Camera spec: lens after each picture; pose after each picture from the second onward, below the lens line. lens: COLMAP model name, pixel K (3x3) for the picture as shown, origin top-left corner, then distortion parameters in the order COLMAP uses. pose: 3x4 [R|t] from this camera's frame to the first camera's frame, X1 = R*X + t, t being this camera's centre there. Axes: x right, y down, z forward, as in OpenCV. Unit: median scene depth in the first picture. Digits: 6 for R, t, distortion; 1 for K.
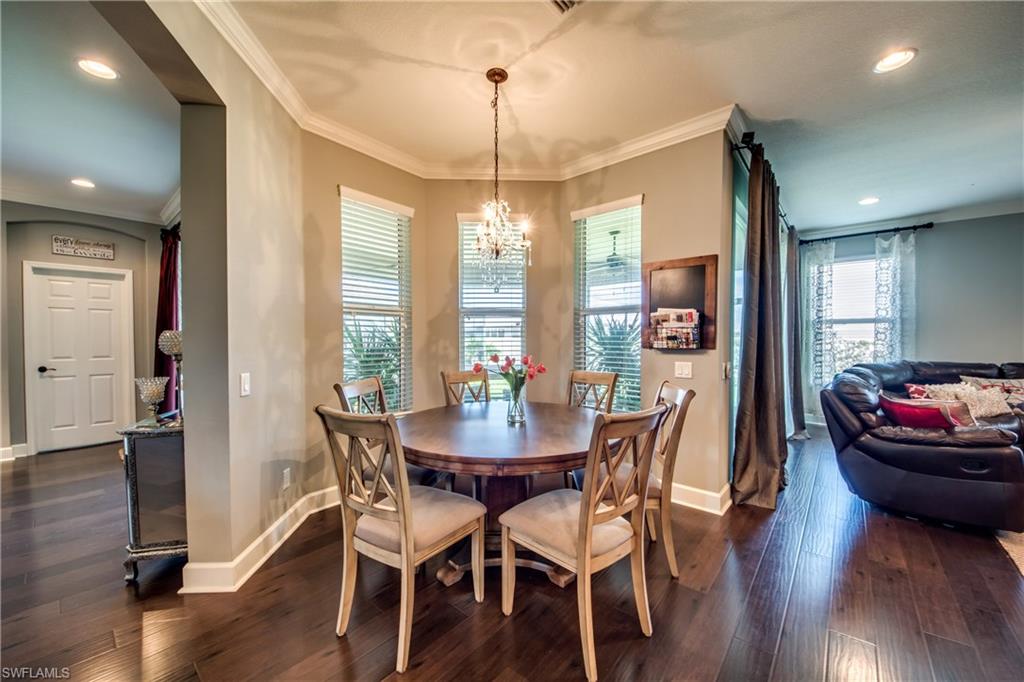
lens RADIAL K [[385.8, 0, 505.2], [0, 385.8, 345.5], [0, 0, 1]] dist [0.000062, -0.008207]
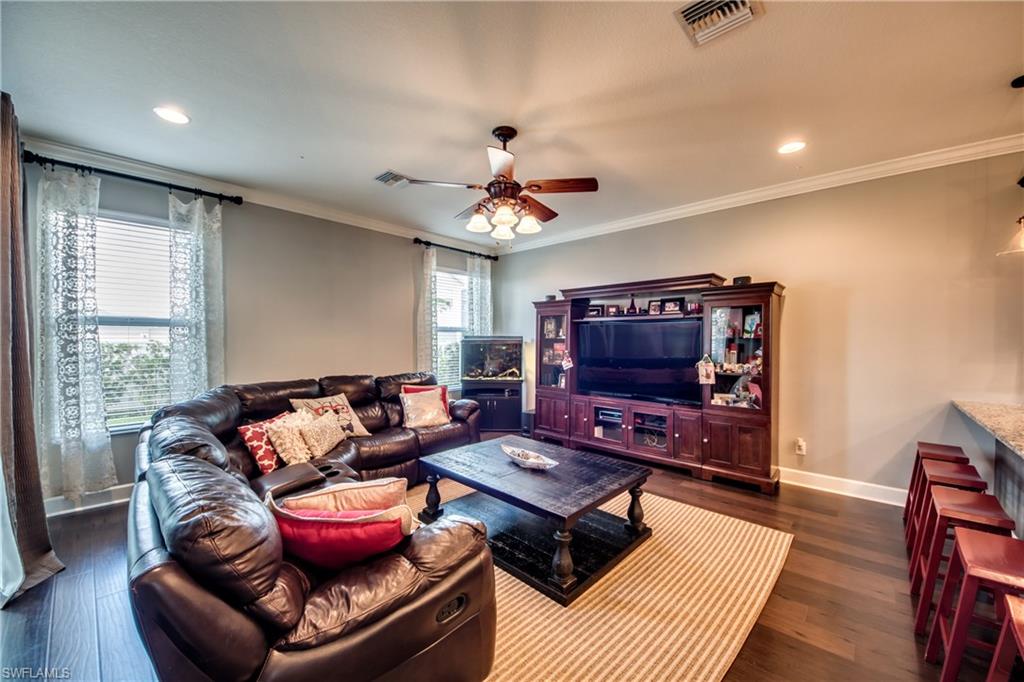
lens RADIAL K [[385.8, 0, 505.2], [0, 385.8, 345.5], [0, 0, 1]] dist [0.000062, -0.008207]
pose [[0.014448, -0.019459, 0.999706, 0.326945], [0.012393, 0.999737, 0.019281, -0.032297], [-0.999819, 0.012111, 0.014686, 0.427221]]
